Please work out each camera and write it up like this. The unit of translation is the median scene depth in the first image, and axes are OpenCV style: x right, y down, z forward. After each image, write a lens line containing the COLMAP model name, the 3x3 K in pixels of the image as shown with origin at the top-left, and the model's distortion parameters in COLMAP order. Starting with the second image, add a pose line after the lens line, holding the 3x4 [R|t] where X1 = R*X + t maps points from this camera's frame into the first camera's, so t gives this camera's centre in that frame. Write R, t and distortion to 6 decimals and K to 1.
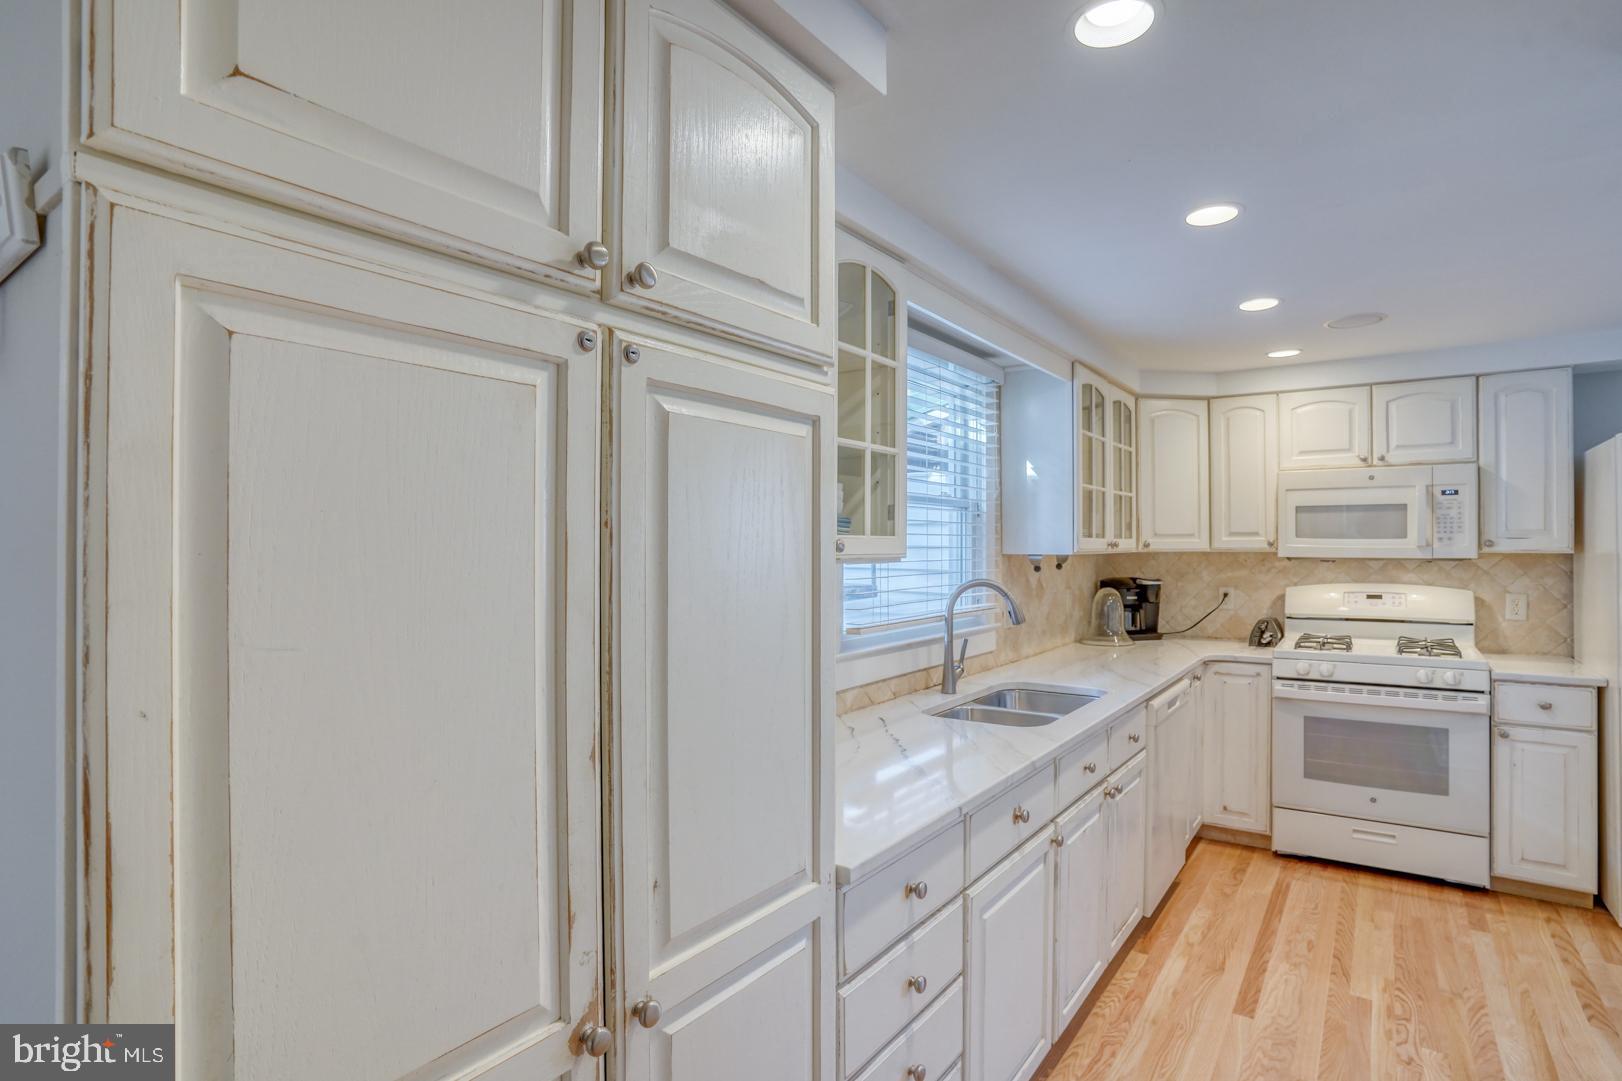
lens RADIAL K [[828.2, 0, 811.0], [0, 828.2, 540.5], [0, 0, 1]] dist [-0.076688, 0.037898]
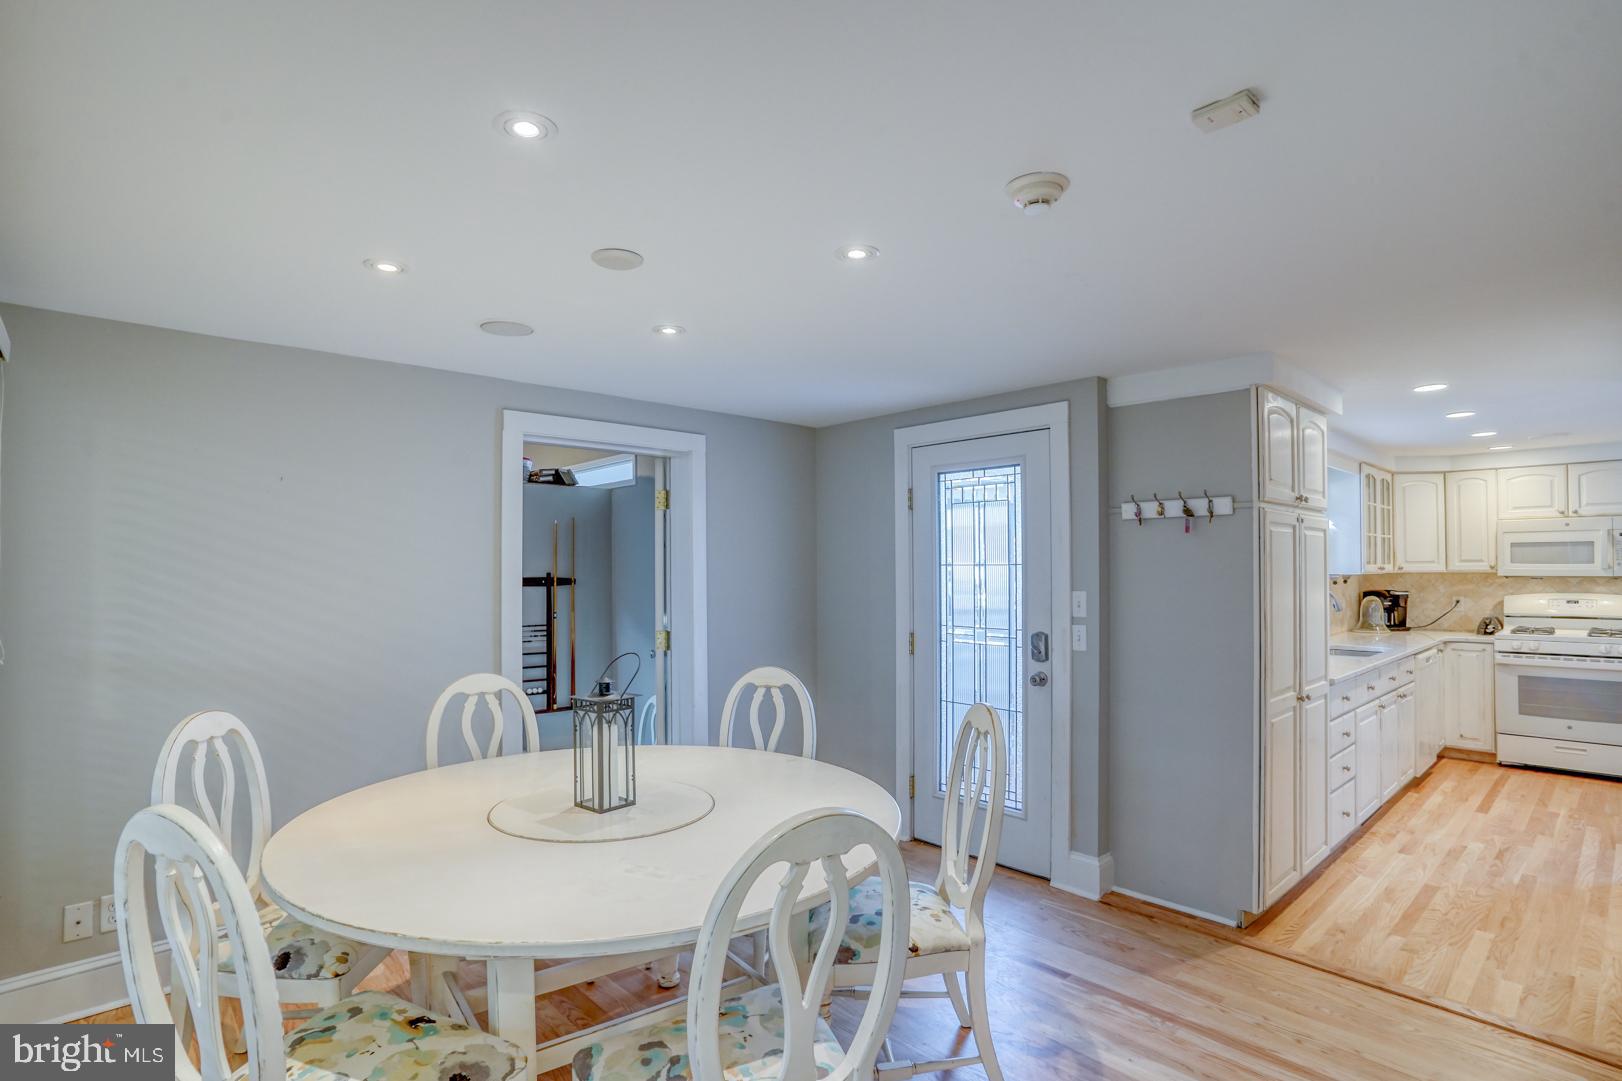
lens RADIAL K [[812.4, 0, 802.7], [0, 812.4, 560.1], [0, 0, 1]] dist [-0.063502, 0.027826]
pose [[0.979151, -0.007468, -0.202994, -0.434032], [0.006418, 0.999962, -0.005827, -0.009566], [0.203030, 0.004403, 0.979163, -0.766567]]
